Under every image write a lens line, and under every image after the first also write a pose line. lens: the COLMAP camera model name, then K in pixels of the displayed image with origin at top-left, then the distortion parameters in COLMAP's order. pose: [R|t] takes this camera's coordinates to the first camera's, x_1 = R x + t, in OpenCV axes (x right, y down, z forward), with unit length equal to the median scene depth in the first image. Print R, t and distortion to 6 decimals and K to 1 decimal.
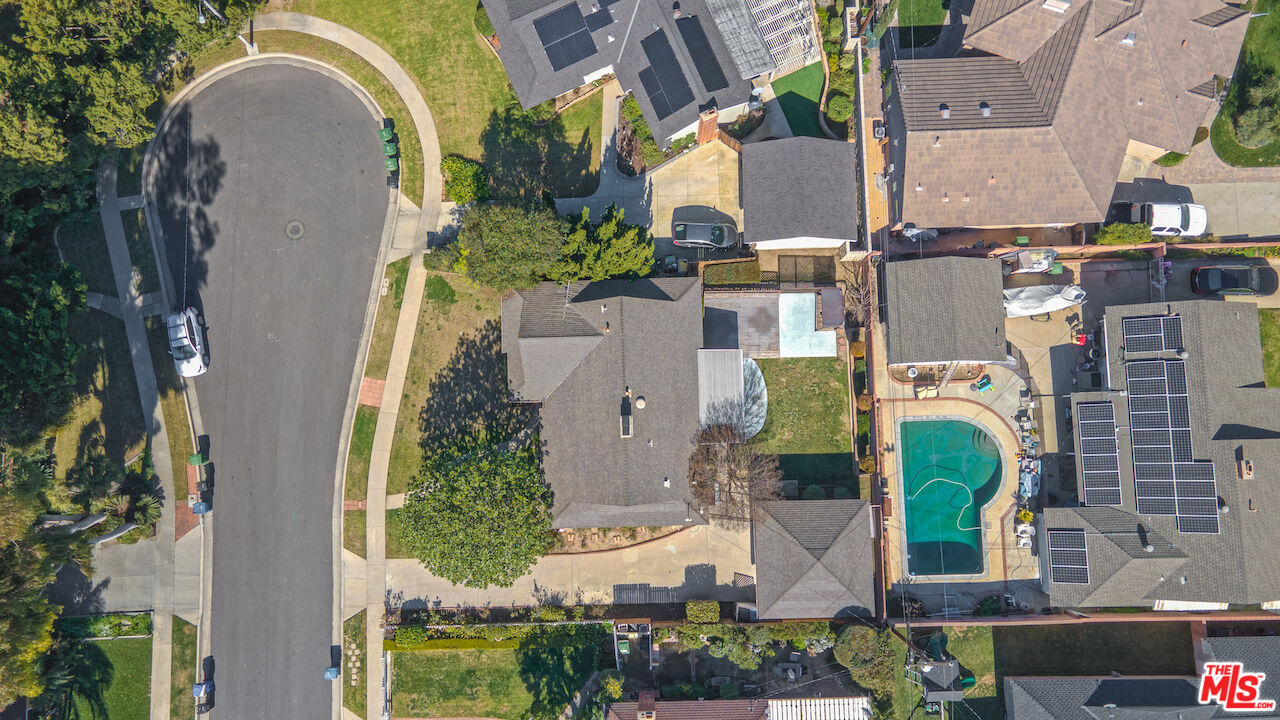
lens RADIAL K [[934.3, 0, 637.2], [0, 934.3, 353.3], [0, 0, 1]] dist [0.028237, 0.005859]
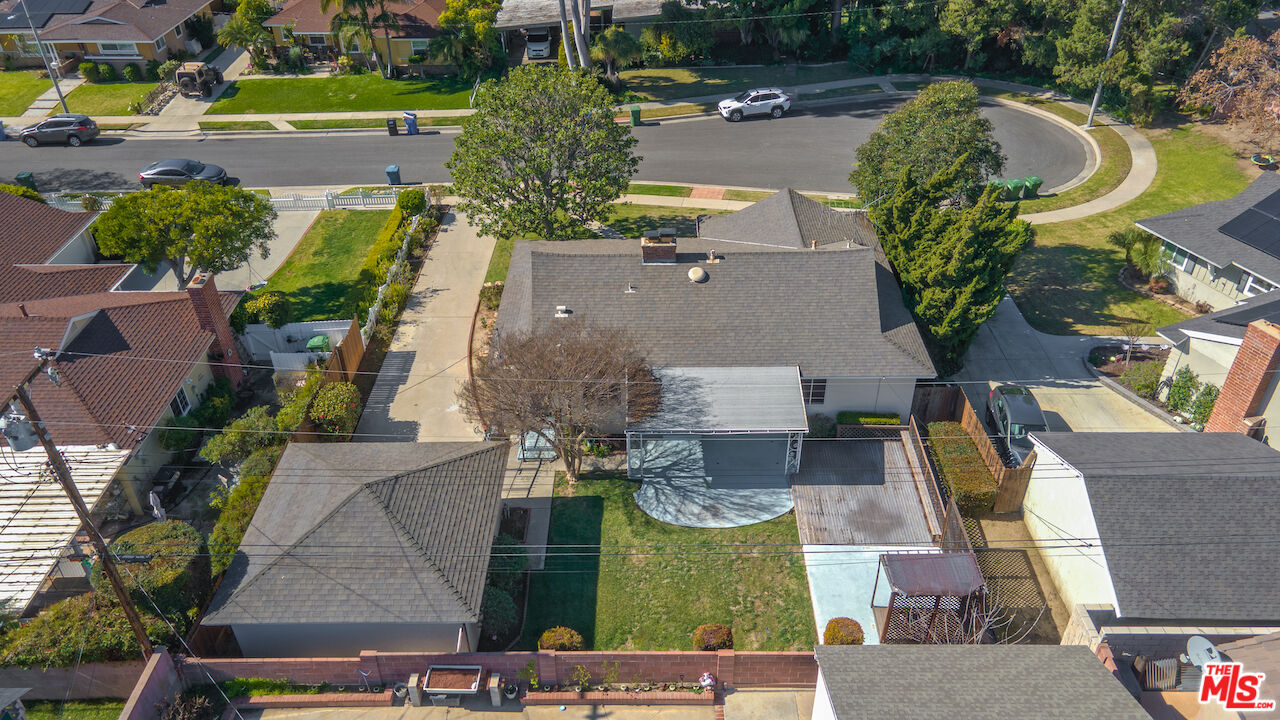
lens RADIAL K [[934.3, 0, 642.0], [0, 934.3, 360.0], [0, 0, 1]] dist [0.028237, 0.005859]
pose [[-0.031960, 0.581786, -0.812713, 0.495089], [-0.993231, 0.072361, 0.090859, 0.035869], [0.111669, 0.810116, 0.575536, 0.652976]]
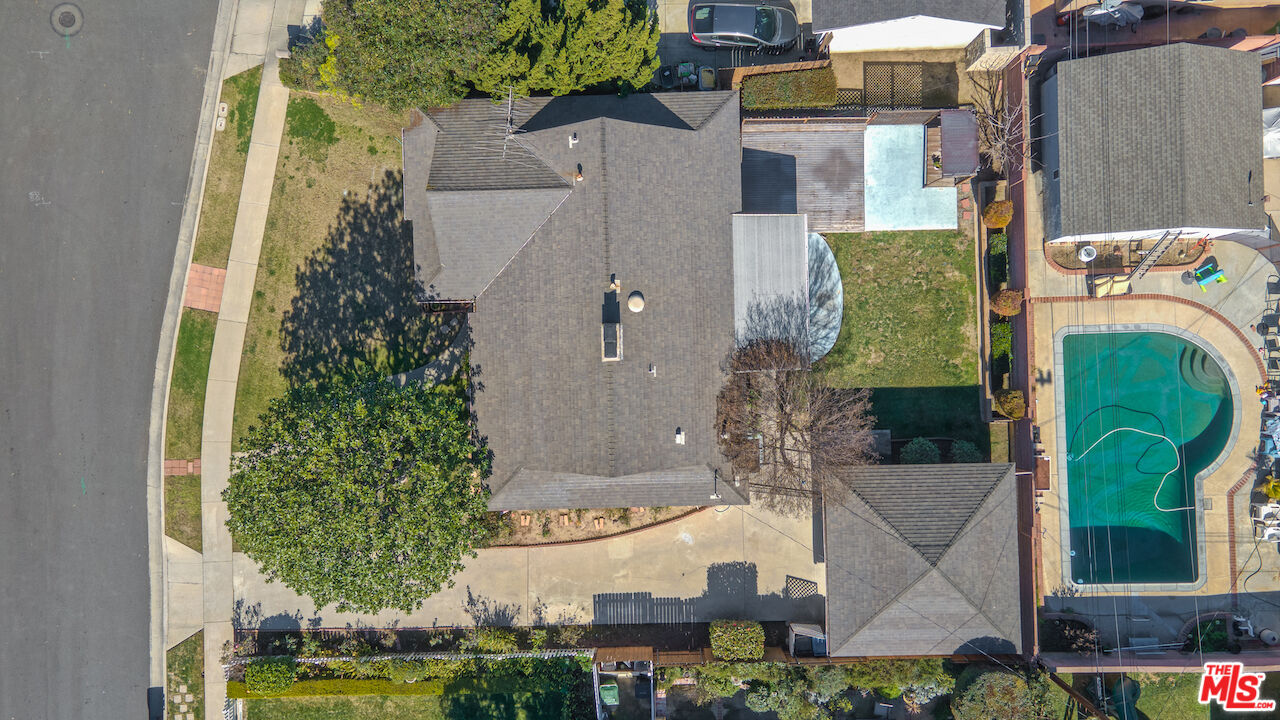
lens RADIAL K [[934.3, 0, 633.3], [0, 934.3, 356.3], [0, 0, 1]] dist [0.028237, 0.005859]
pose [[0.999973, 0.000082, -0.007355, 0.005865], [0.000537, 0.996460, 0.084063, 0.035219], [0.007336, -0.084065, 0.996433, 0.387370]]
